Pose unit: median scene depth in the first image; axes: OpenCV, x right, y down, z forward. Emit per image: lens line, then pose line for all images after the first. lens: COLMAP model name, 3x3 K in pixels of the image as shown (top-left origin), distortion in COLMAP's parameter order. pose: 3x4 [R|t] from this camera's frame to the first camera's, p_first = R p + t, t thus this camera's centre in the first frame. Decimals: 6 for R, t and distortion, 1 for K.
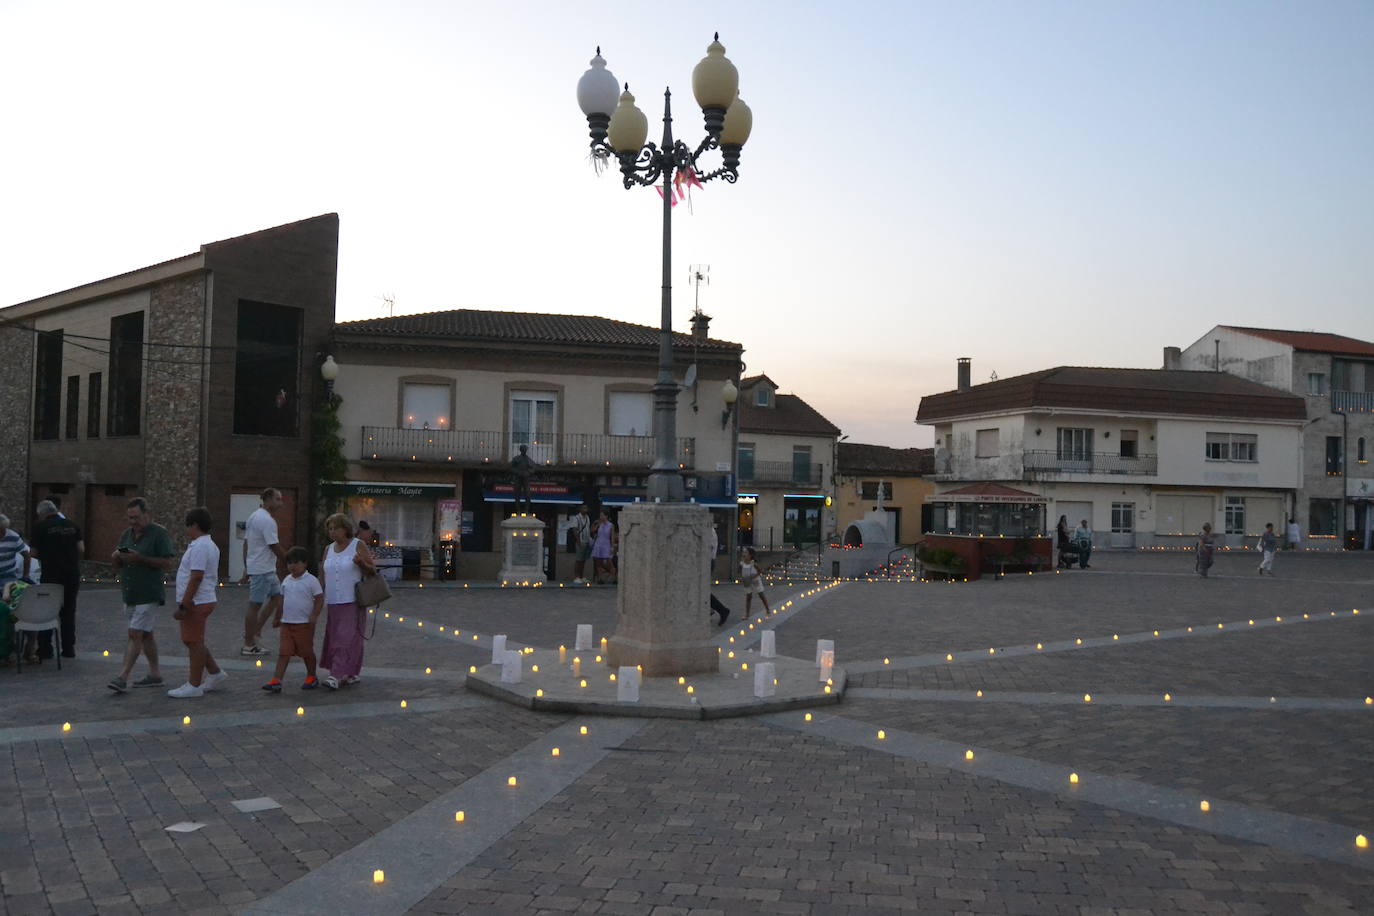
lens RADIAL K [[1087.2, 0, 691.0], [0, 1087.2, 472.9], [0, 0, 1]] dist [-0.100661, 0.040258]
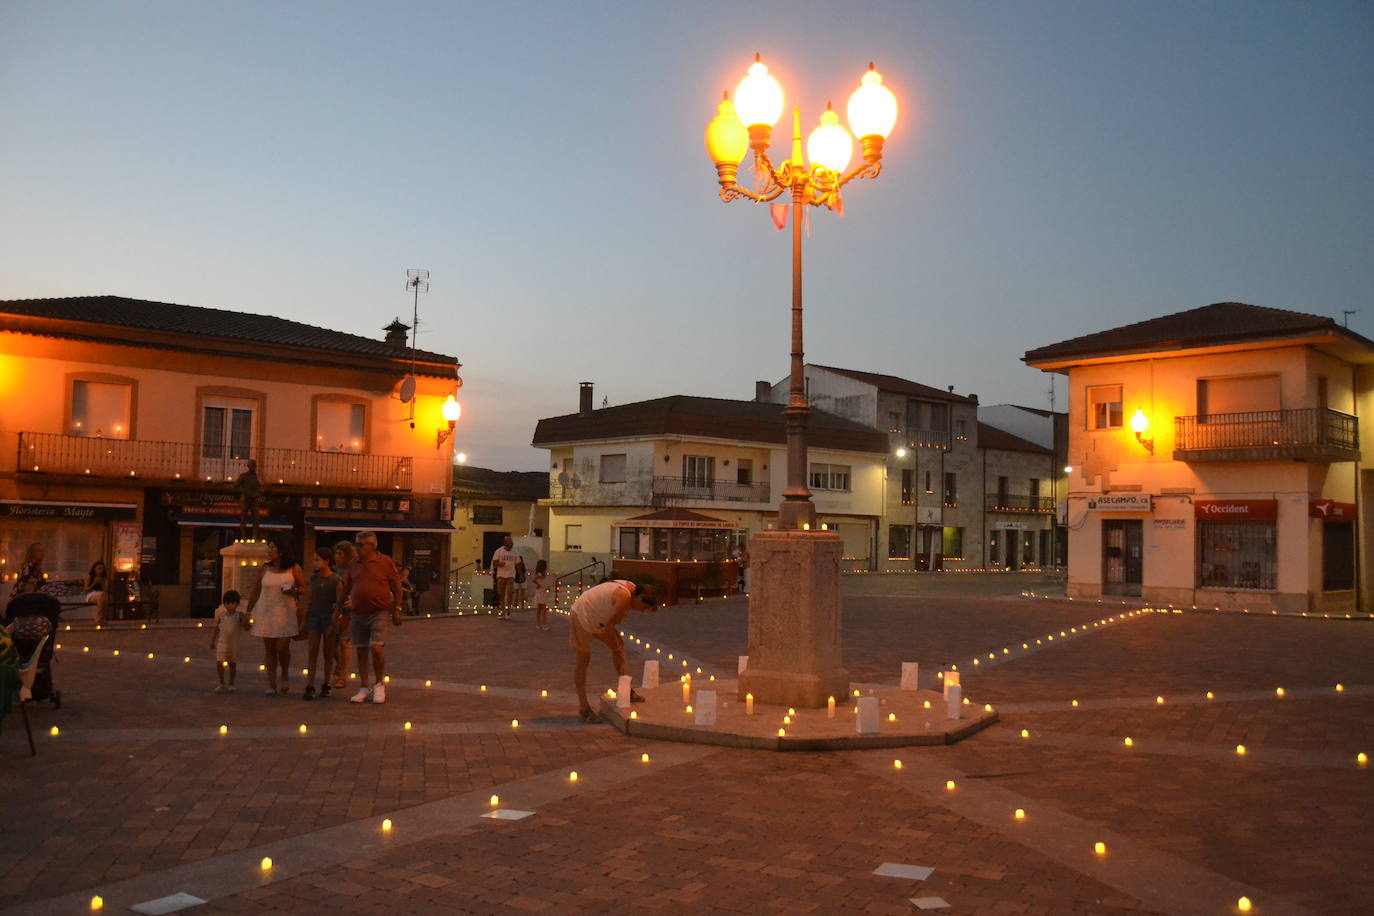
lens RADIAL K [[1124.4, 0, 688.8], [0, 1124.4, 484.1], [0, 0, 1]] dist [-0.086842, 0.010436]
pose [[0.904974, 0.018006, 0.425086, -0.177875], [-0.013467, 0.999816, -0.013680, 0.000642], [-0.425254, 0.006655, 0.905050, 0.043386]]
